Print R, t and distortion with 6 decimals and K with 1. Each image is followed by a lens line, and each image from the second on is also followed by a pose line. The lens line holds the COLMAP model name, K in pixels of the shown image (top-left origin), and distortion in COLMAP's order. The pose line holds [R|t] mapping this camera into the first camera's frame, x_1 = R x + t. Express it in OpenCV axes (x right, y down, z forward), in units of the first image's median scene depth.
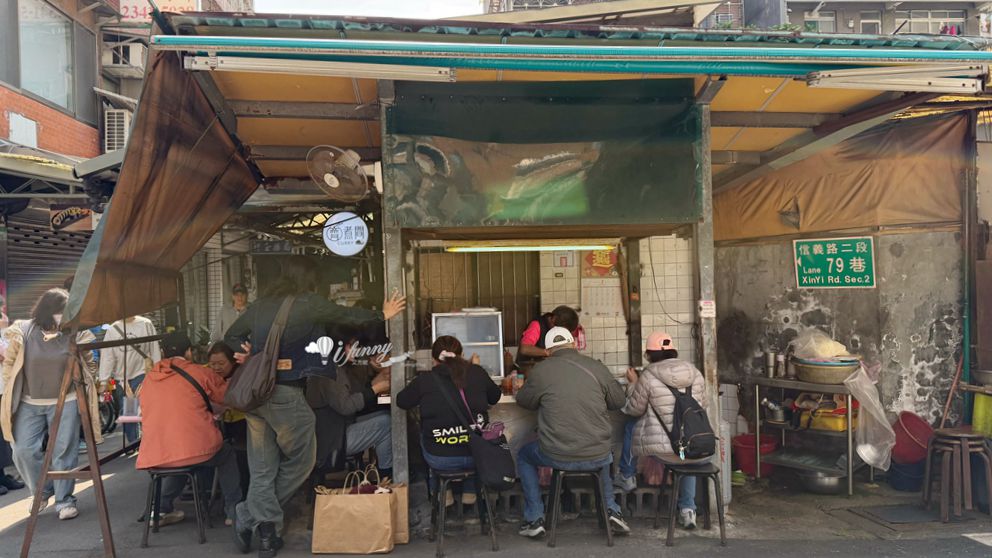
lens RADIAL K [[805.7, 0, 491.2], [0, 805.7, 274.7], [0, 0, 1]] dist [0.033257, -0.059404]
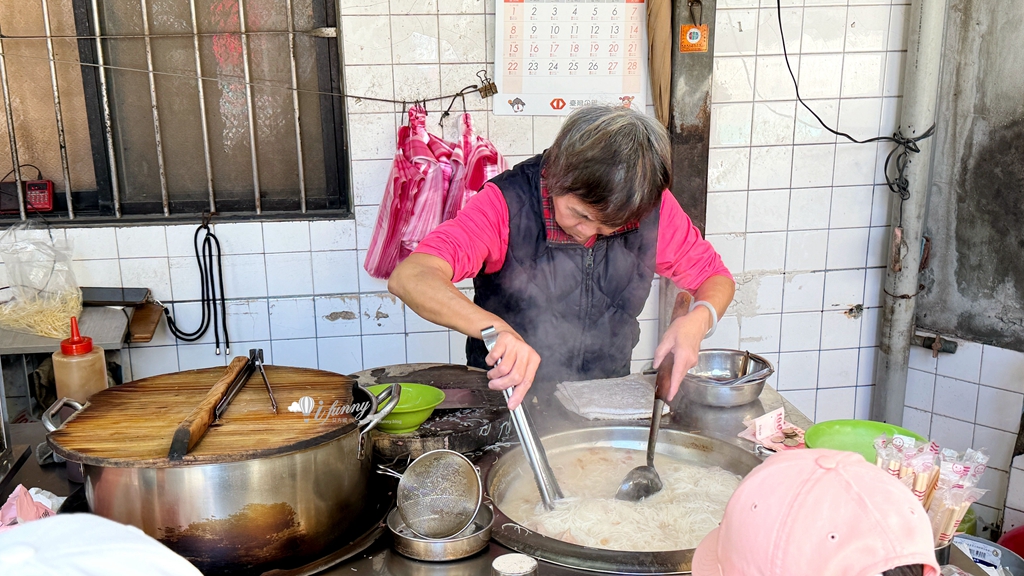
lens RADIAL K [[1070.1, 0, 530.8], [0, 1070.1, 297.4], [0, 0, 1]] dist [0.059465, 0.000000]
pose [[0.996937, -0.007457, 0.077854, 0.103850], [-0.015345, 0.957445, 0.288206, 0.007721], [-0.076690, -0.288518, 0.954398, 0.699733]]
